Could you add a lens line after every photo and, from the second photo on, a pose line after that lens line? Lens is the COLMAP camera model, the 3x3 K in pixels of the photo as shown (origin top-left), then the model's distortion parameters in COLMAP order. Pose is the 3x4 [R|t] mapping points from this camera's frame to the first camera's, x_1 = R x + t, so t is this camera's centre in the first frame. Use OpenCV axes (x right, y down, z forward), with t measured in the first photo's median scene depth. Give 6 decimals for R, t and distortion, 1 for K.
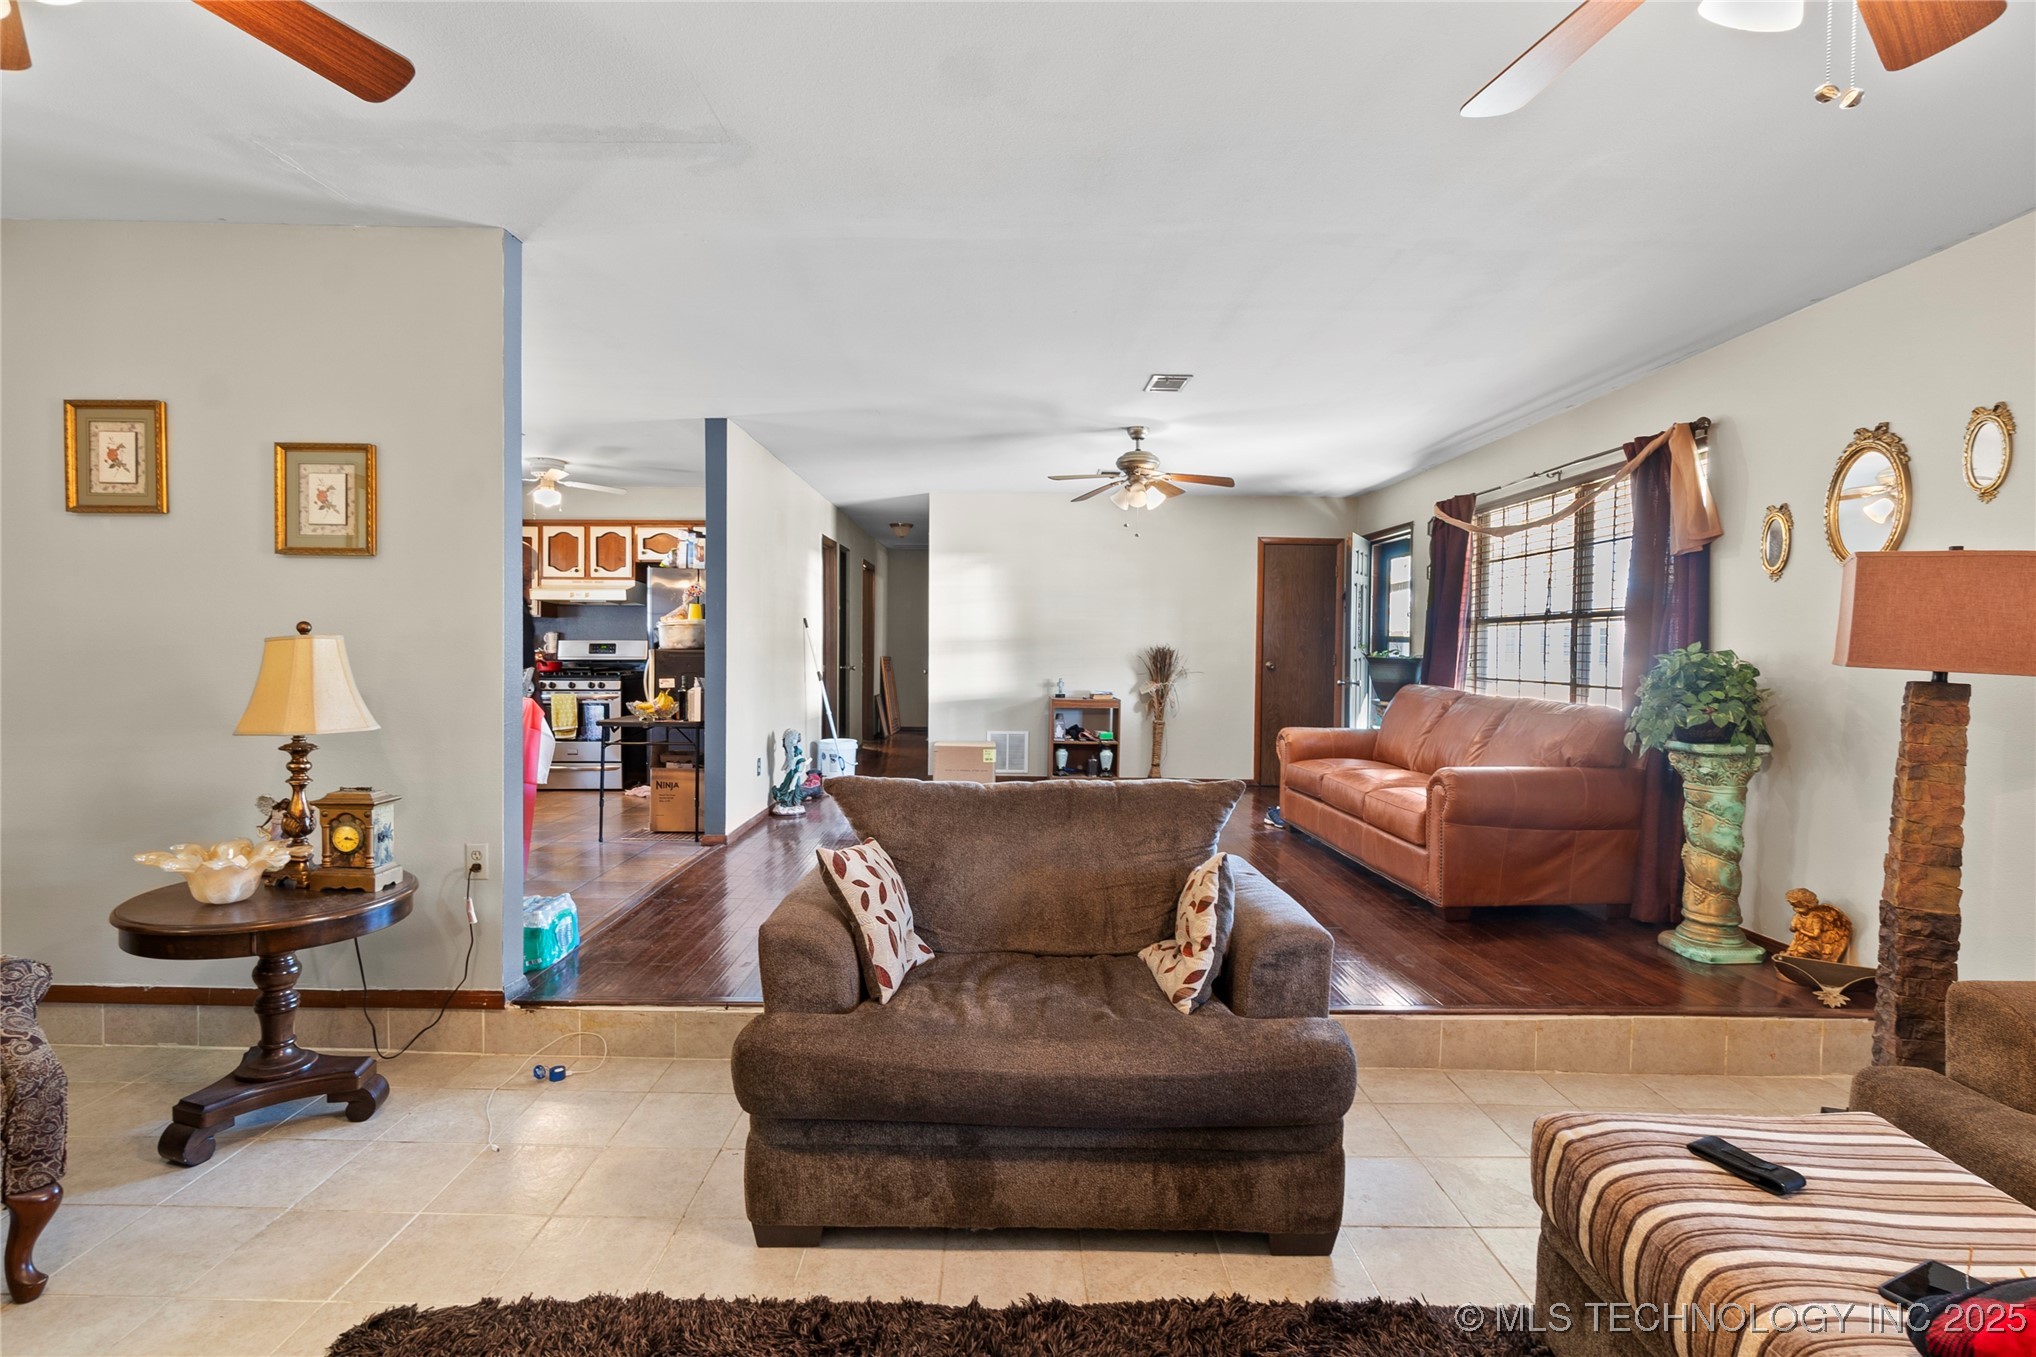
lens RADIAL K [[956.2, 0, 1000.2], [0, 956.2, 675.0], [0, 0, 1]] dist [-0.010440, 0.004405]
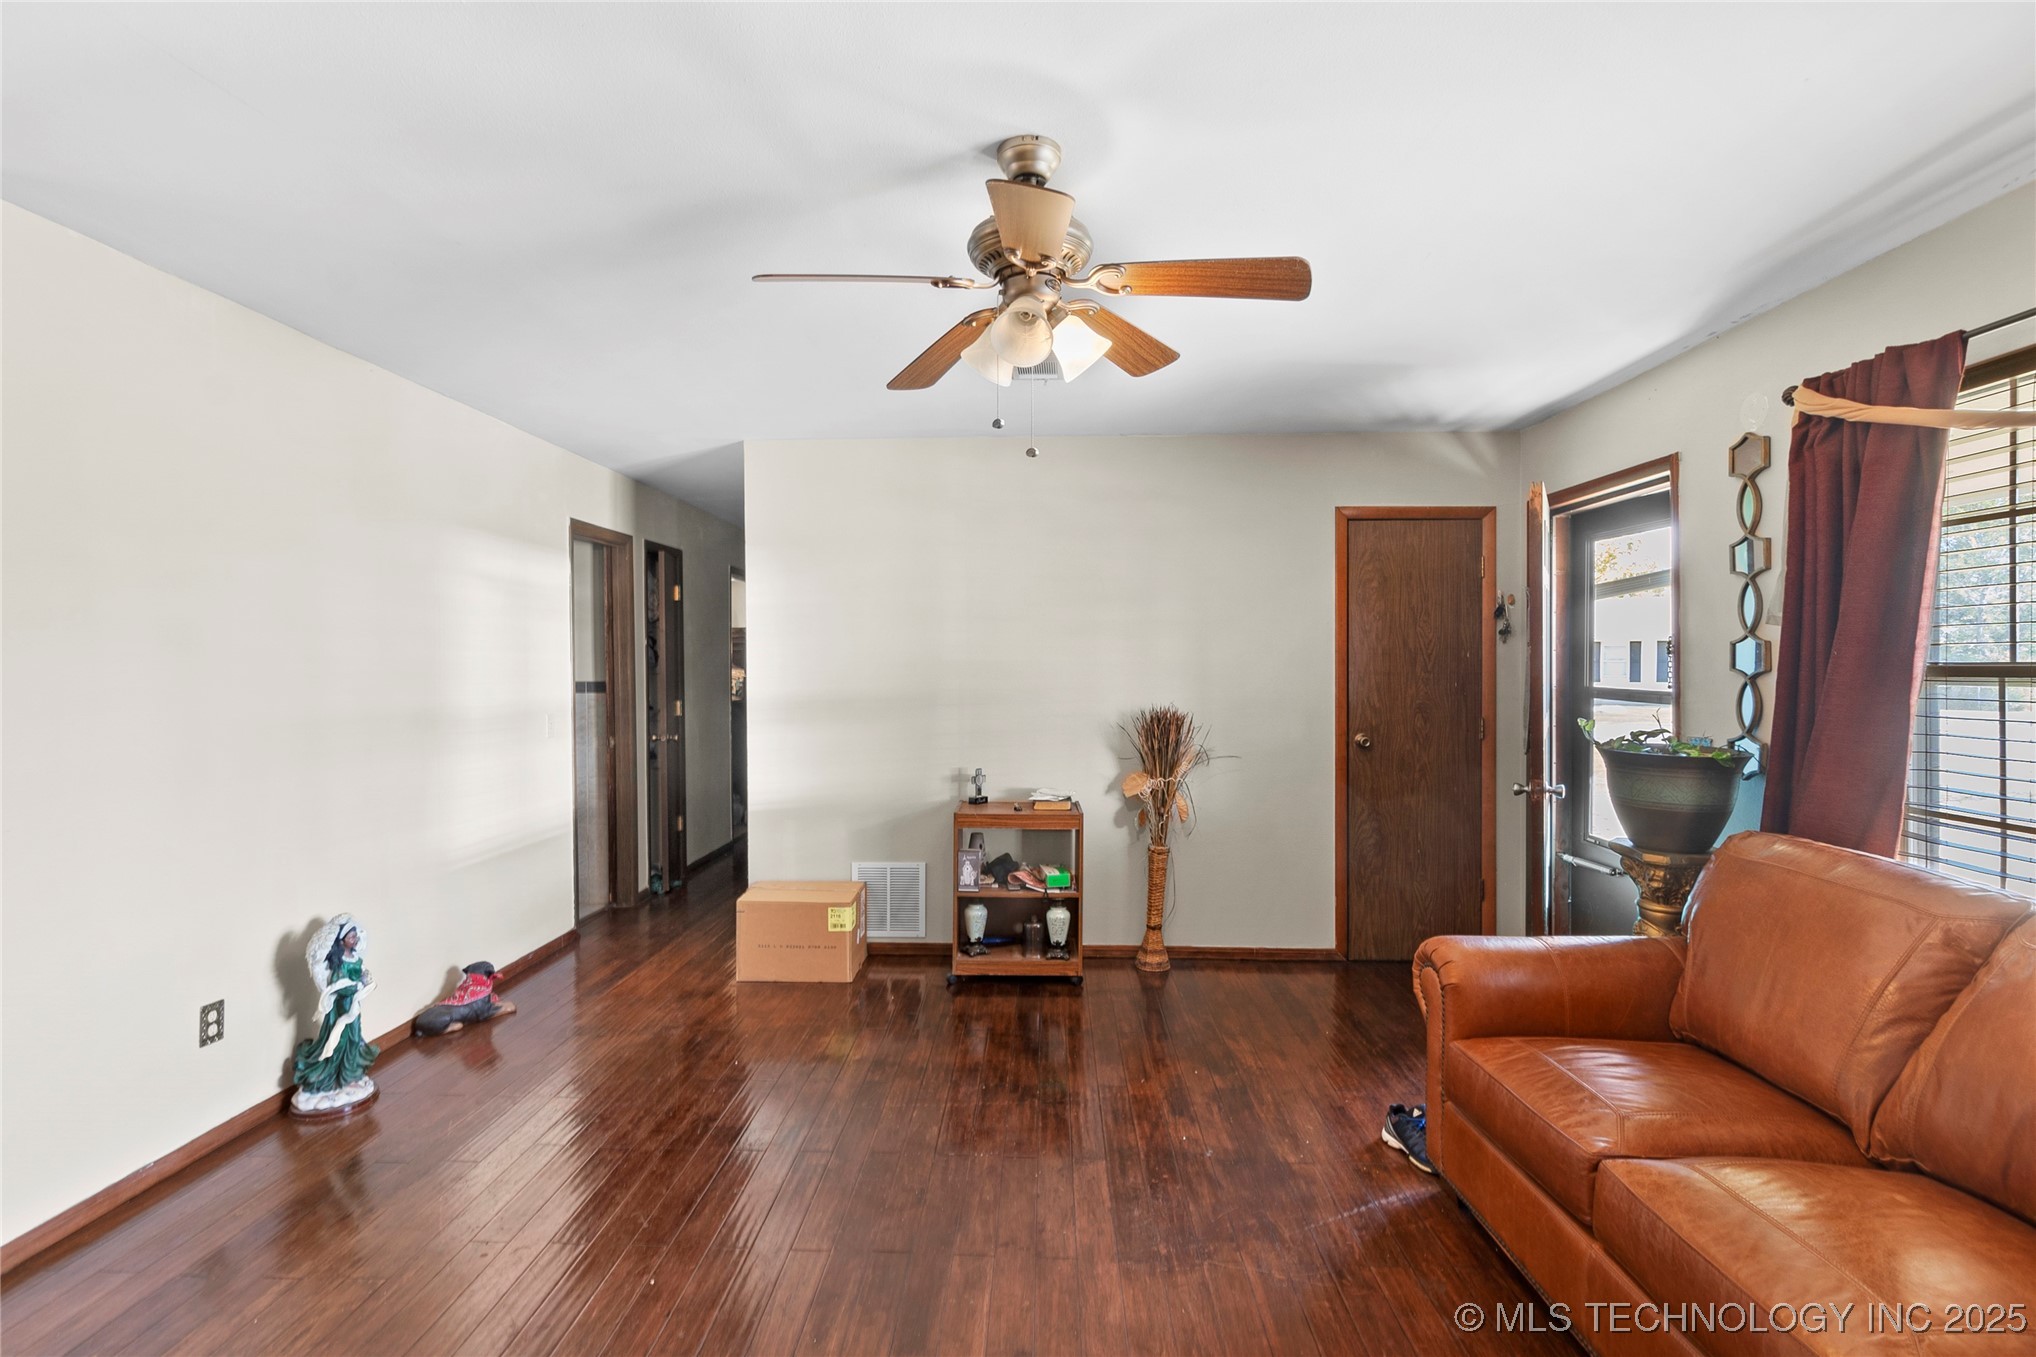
lens RADIAL K [[956.2, 0, 1004.5], [0, 956.2, 668.2], [0, 0, 1]] dist [-0.010440, 0.004405]
pose [[0.999258, -0.012156, -0.036534, 0.130985], [0.011198, 0.999591, -0.026303, -0.052373], [0.036839, 0.025874, 0.998986, 0.593544]]
